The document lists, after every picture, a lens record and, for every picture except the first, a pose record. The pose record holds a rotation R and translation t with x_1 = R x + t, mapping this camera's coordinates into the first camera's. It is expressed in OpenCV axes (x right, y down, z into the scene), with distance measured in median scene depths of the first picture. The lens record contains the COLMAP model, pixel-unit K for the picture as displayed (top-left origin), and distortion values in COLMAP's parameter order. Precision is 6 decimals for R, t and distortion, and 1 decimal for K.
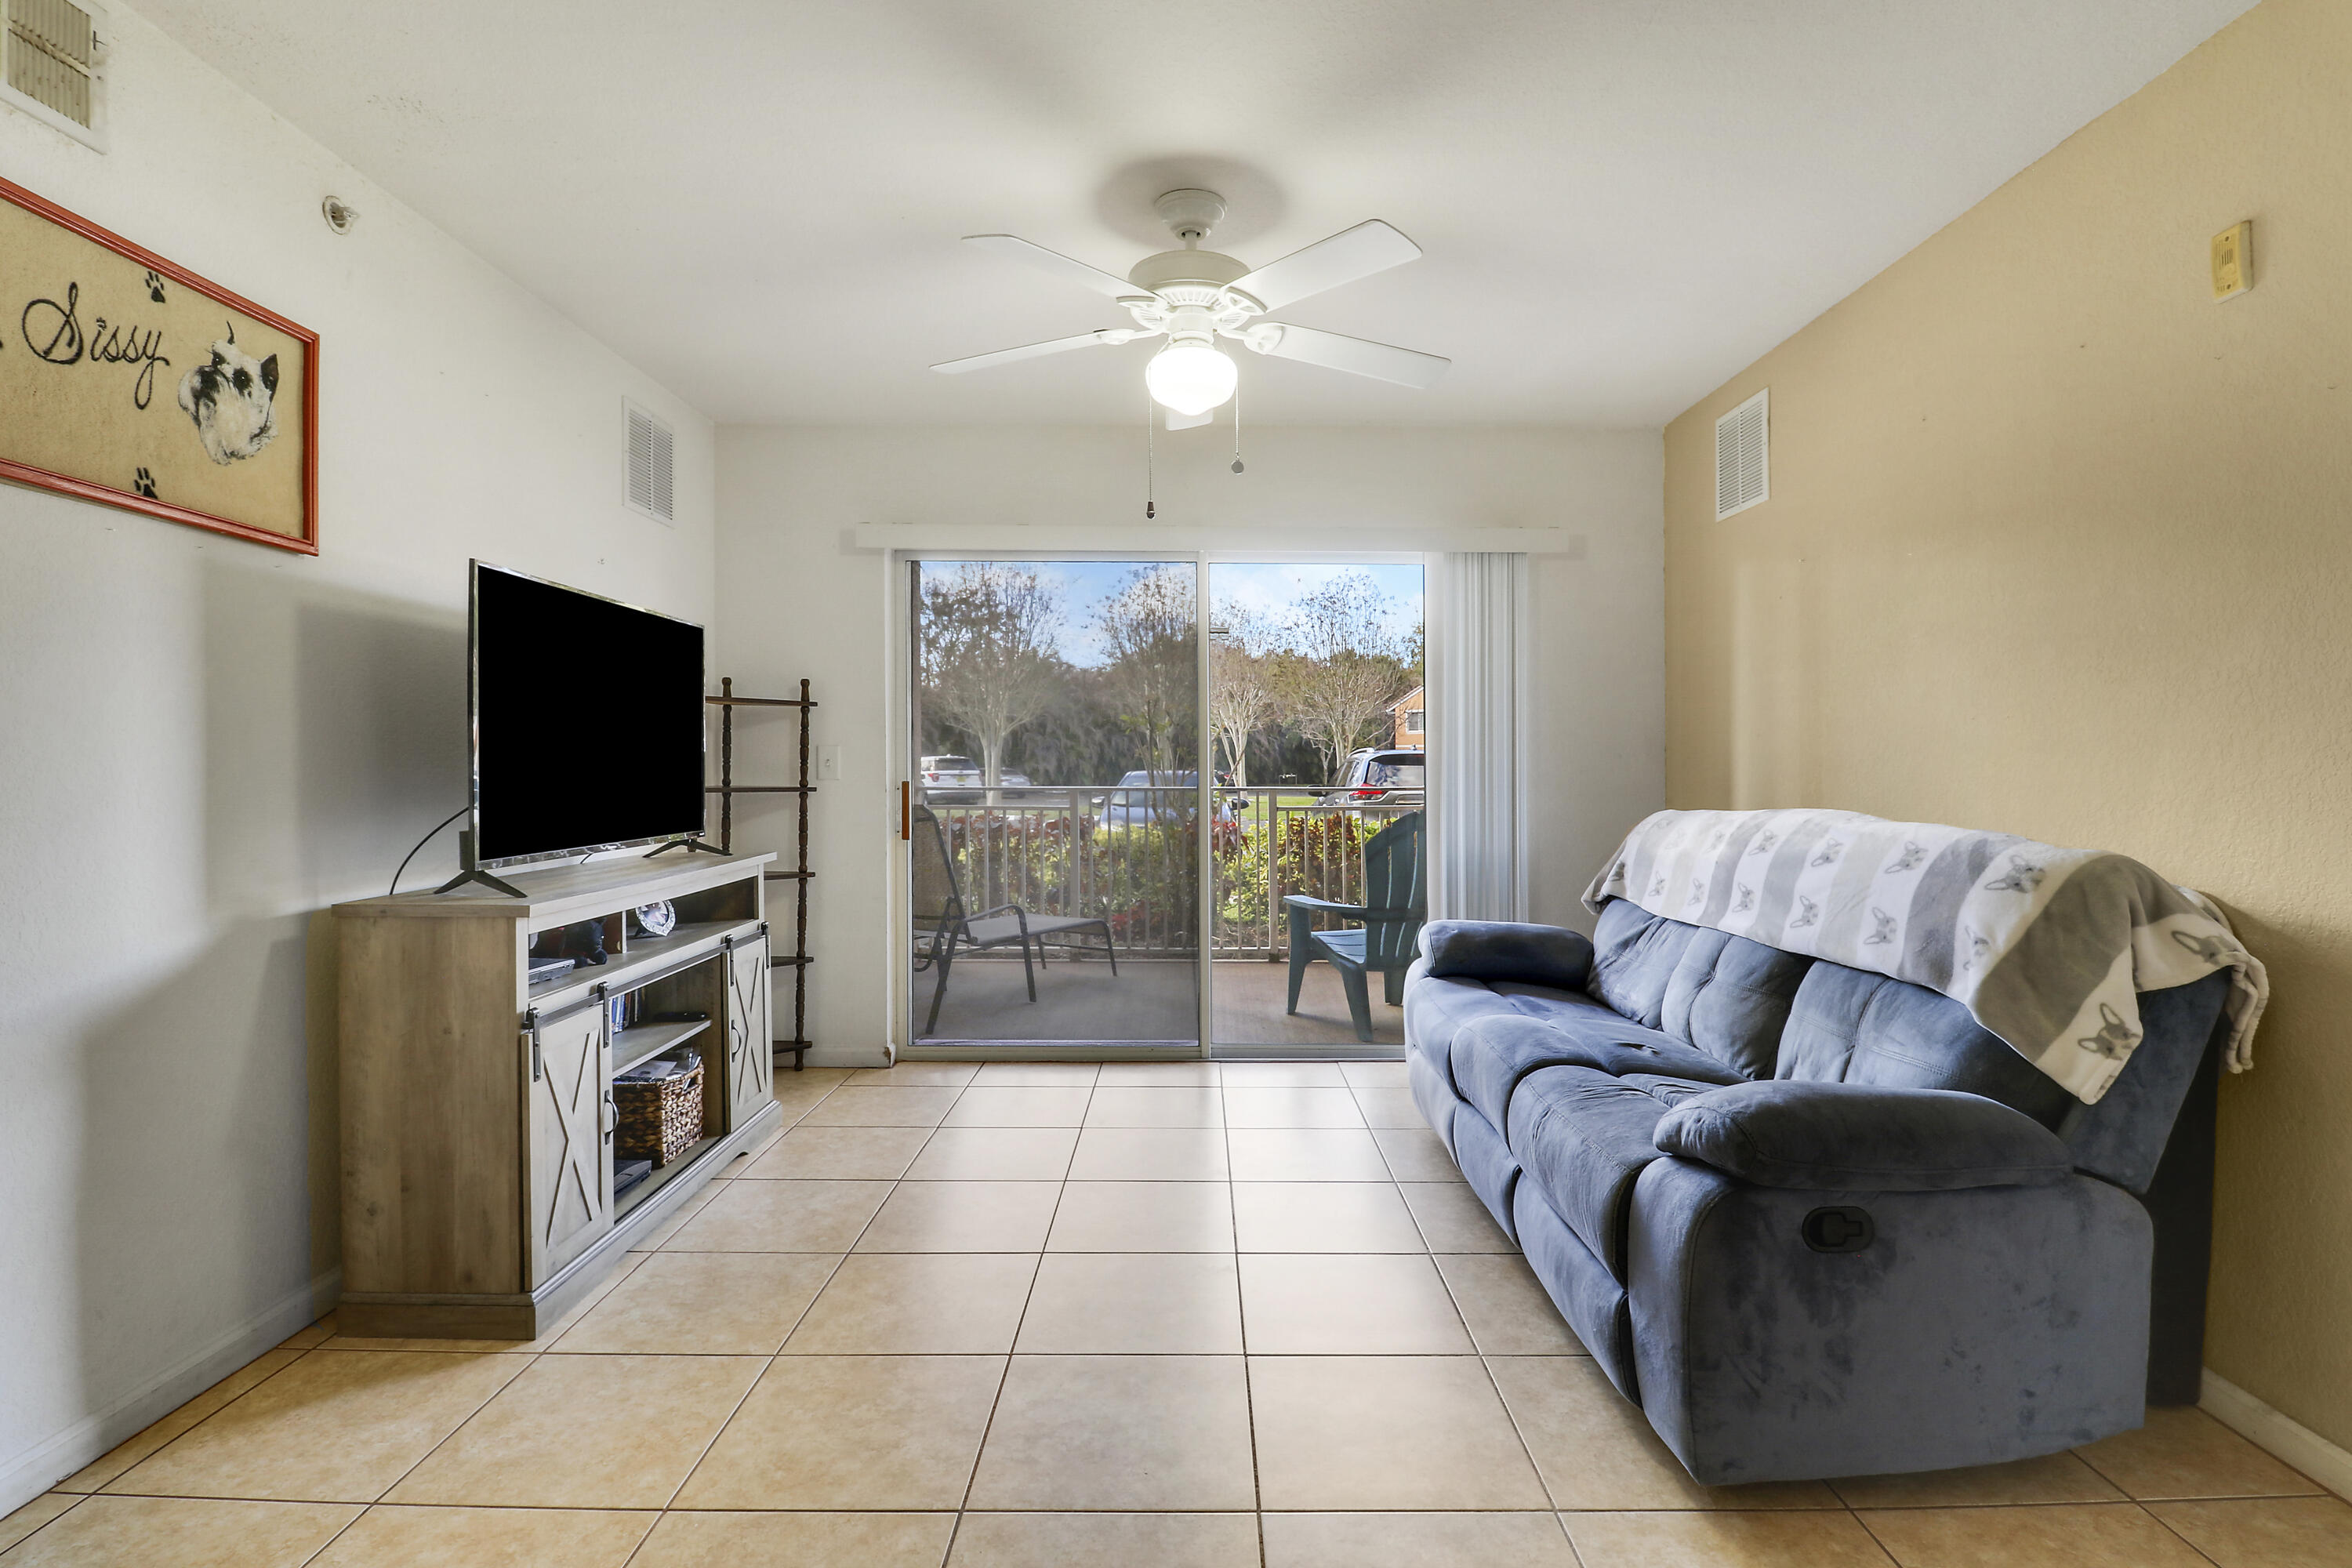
lens RADIAL K [[1113.9, 0, 1176.5], [0, 1113.9, 737.9], [0, 0, 1]] dist [-0.001076, -0.014155]
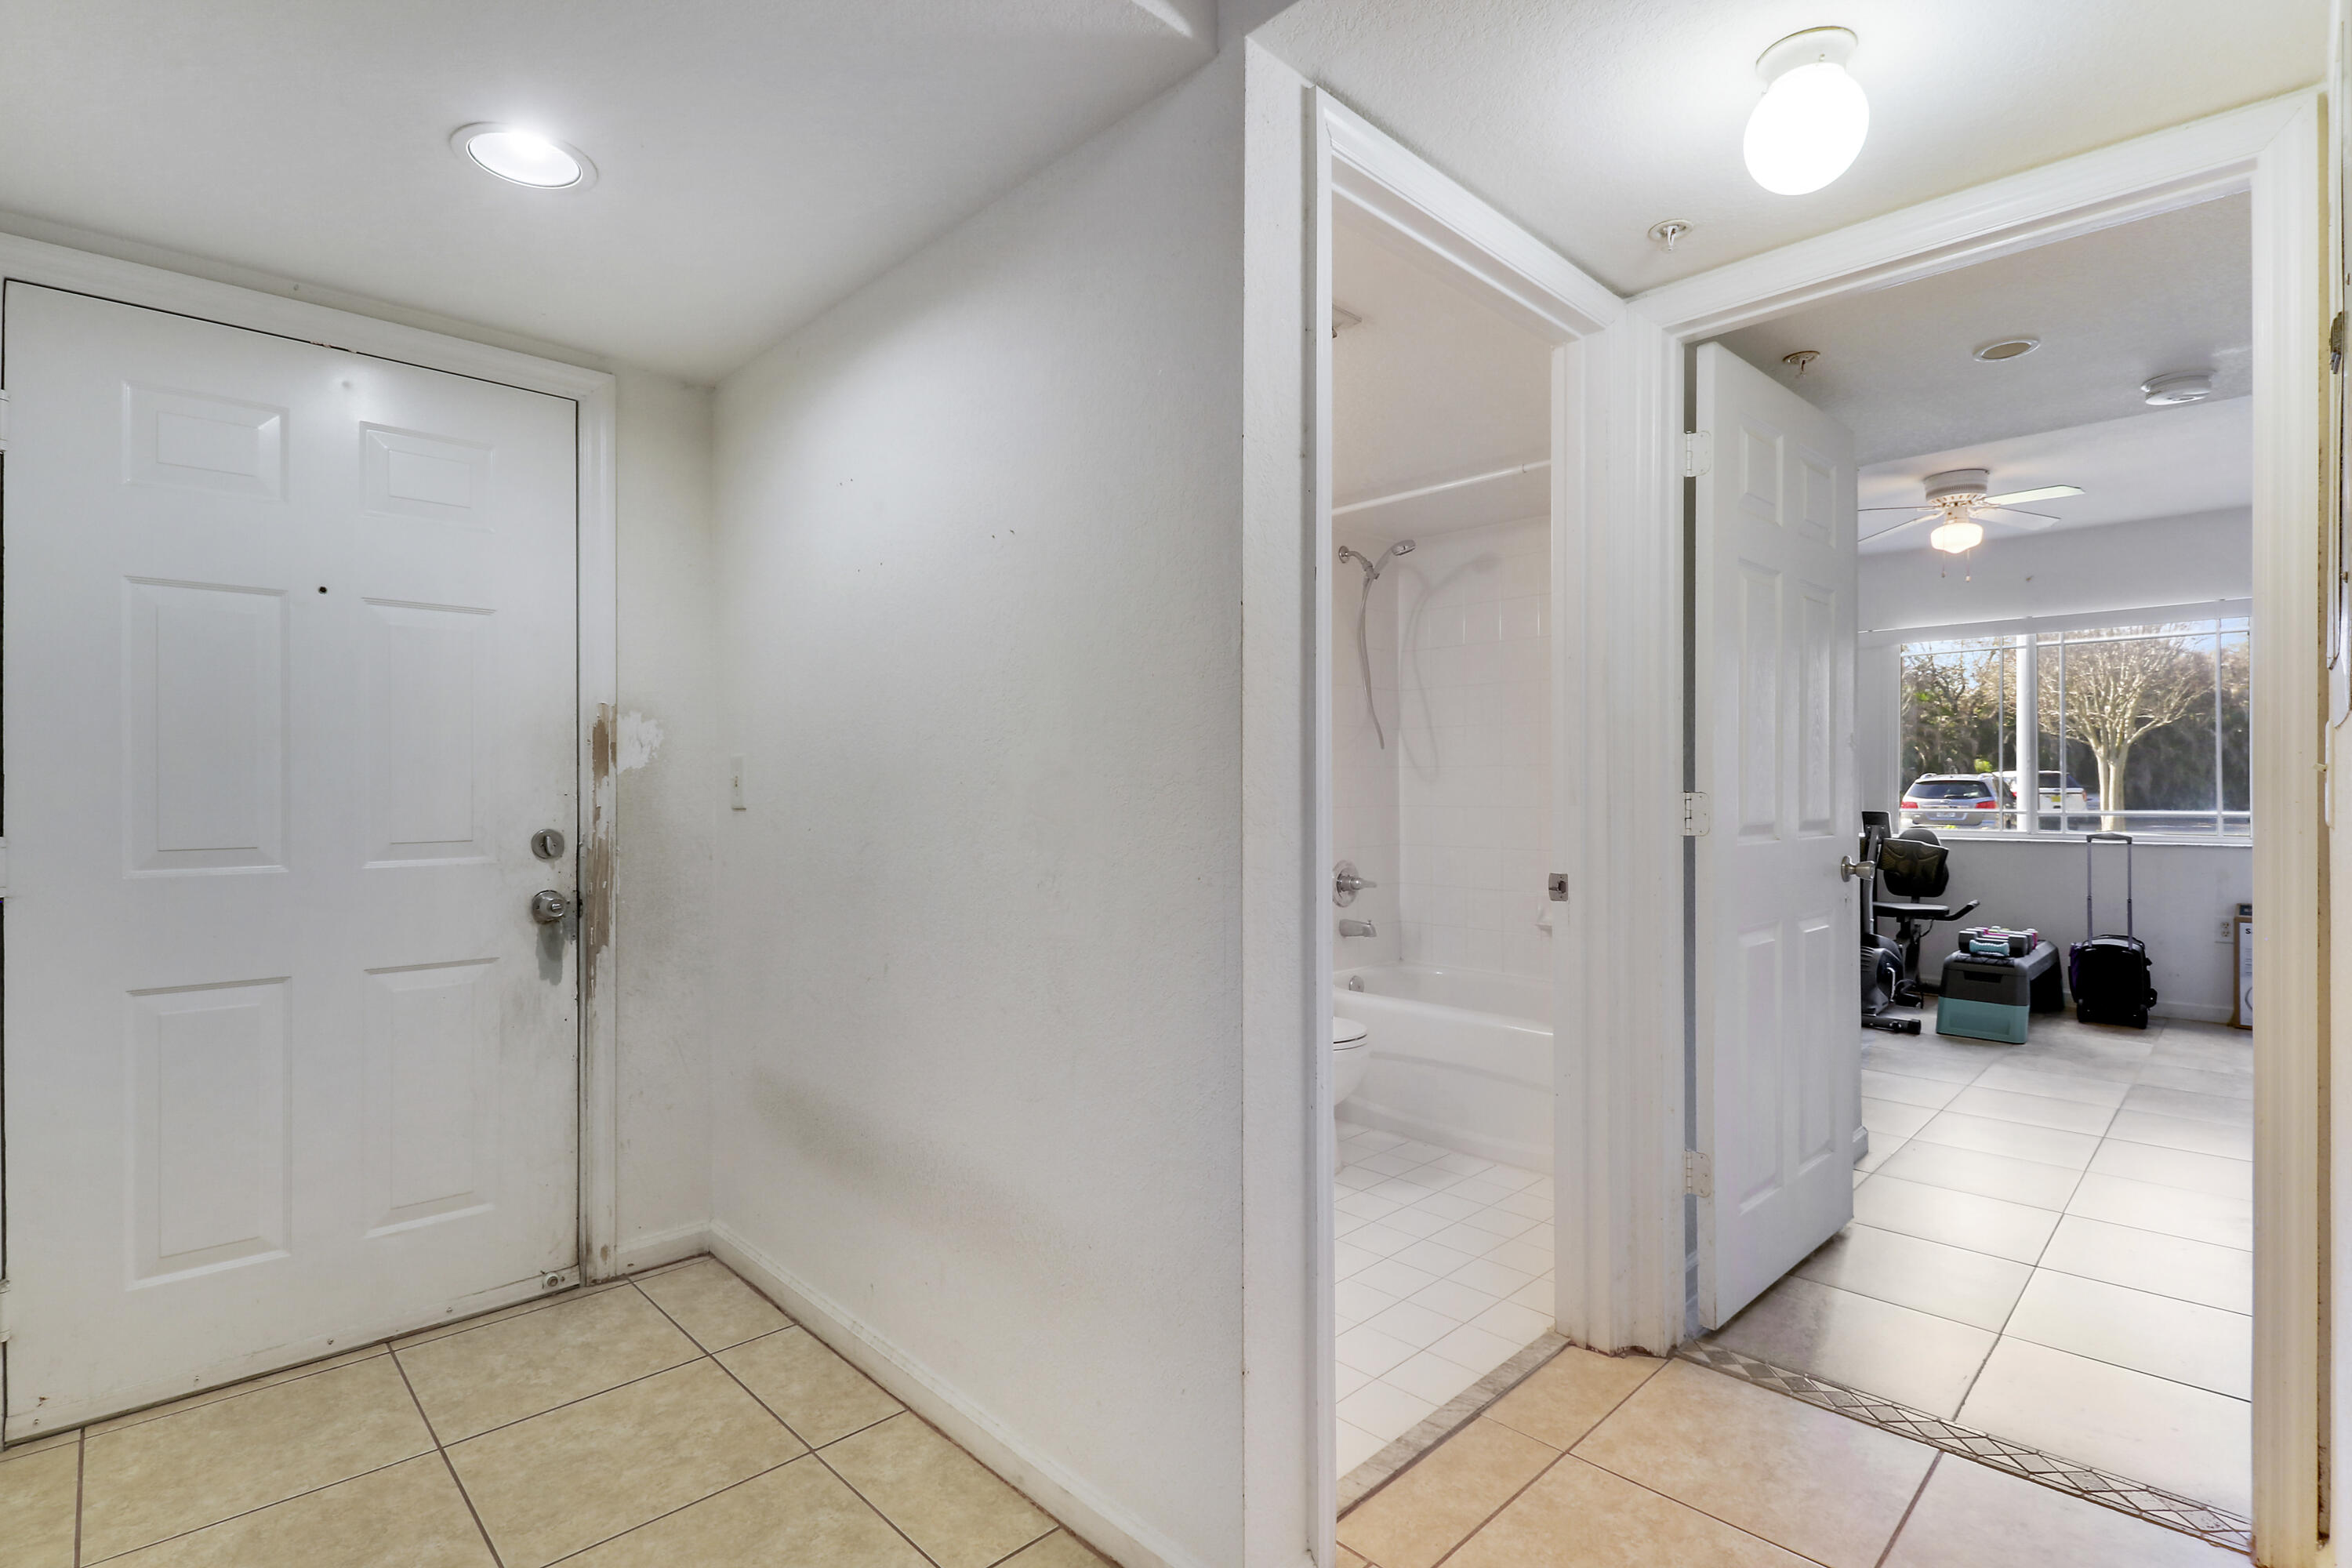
lens RADIAL K [[1108.9, 0, 1180.3], [0, 1108.9, 791.0], [0, 0, 1]] dist [0.011137, -0.012017]
pose [[0.707333, -0.000771, -0.706881, -1.188913], [0.022666, 0.999510, 0.021590, -0.006803], [0.706517, -0.031294, 0.707003, -0.215777]]
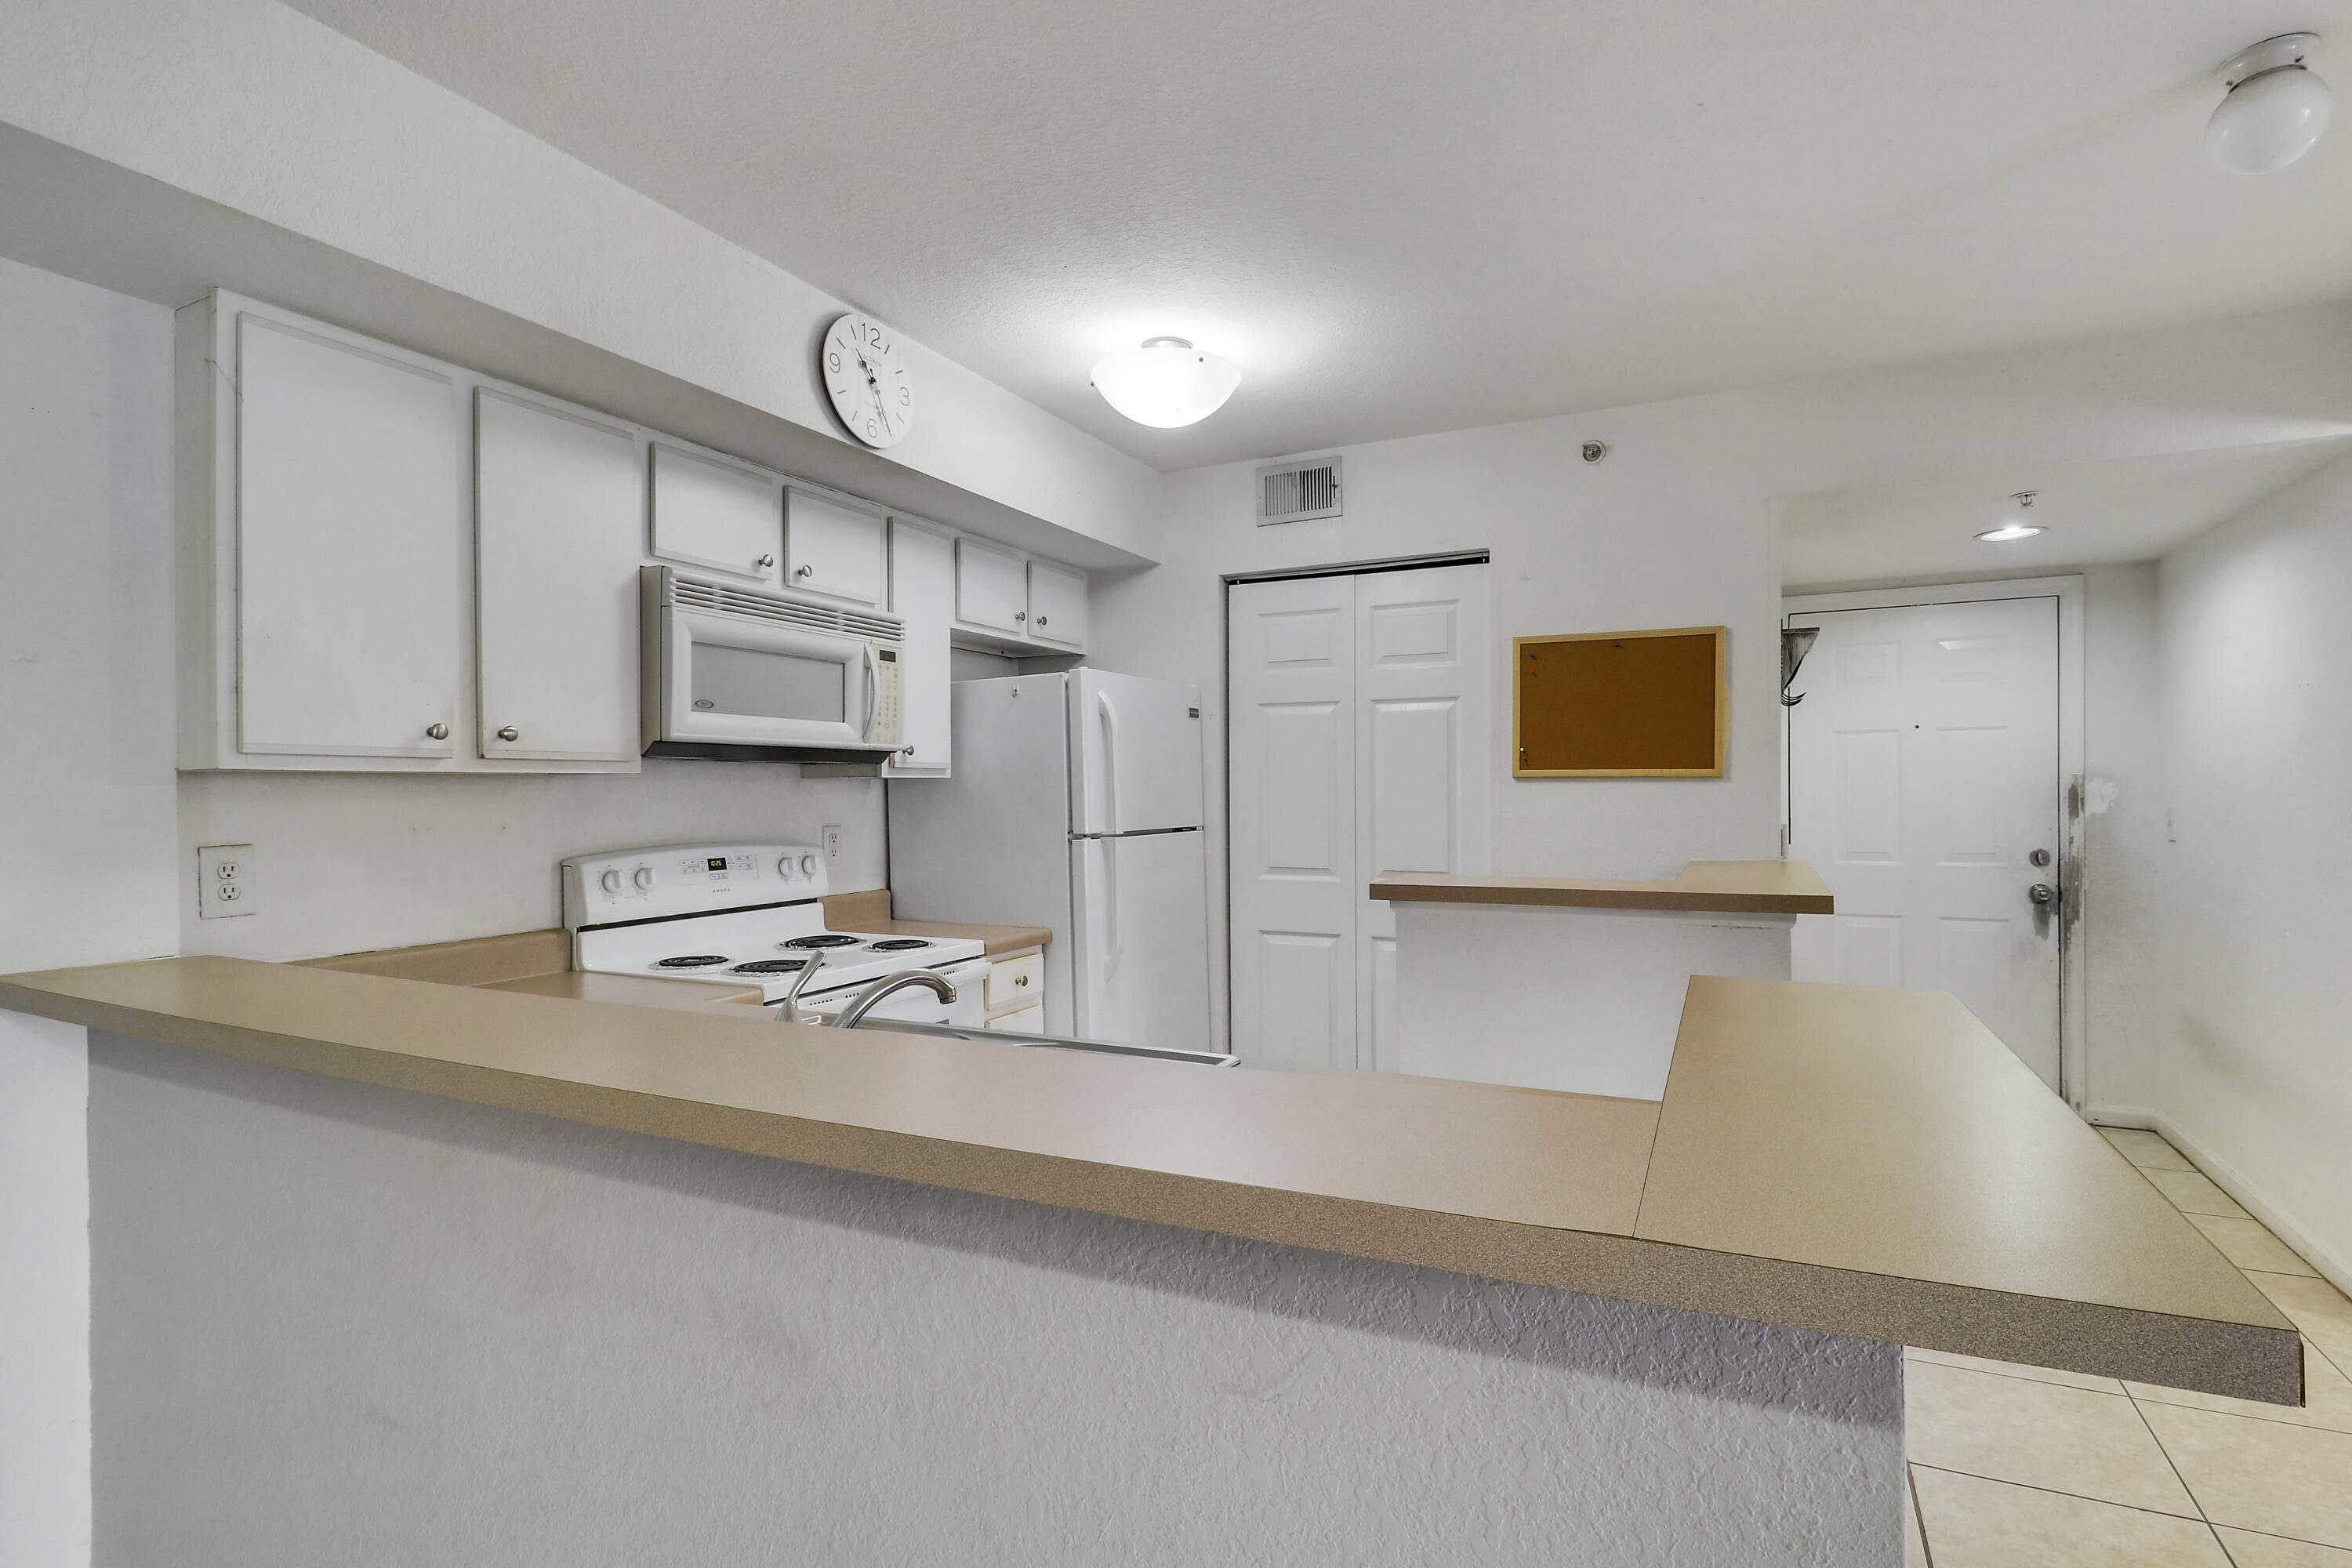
lens RADIAL K [[1135.2, 0, 1225.3], [0, 1135.2, 791.3], [0, 0, 1]] dist [0.000320, 0.000046]
pose [[-0.410163, 0.002922, -0.912008, -0.056354], [0.035142, 0.999303, -0.012603, -0.083094], [0.911335, -0.037219, -0.409979, -0.352310]]
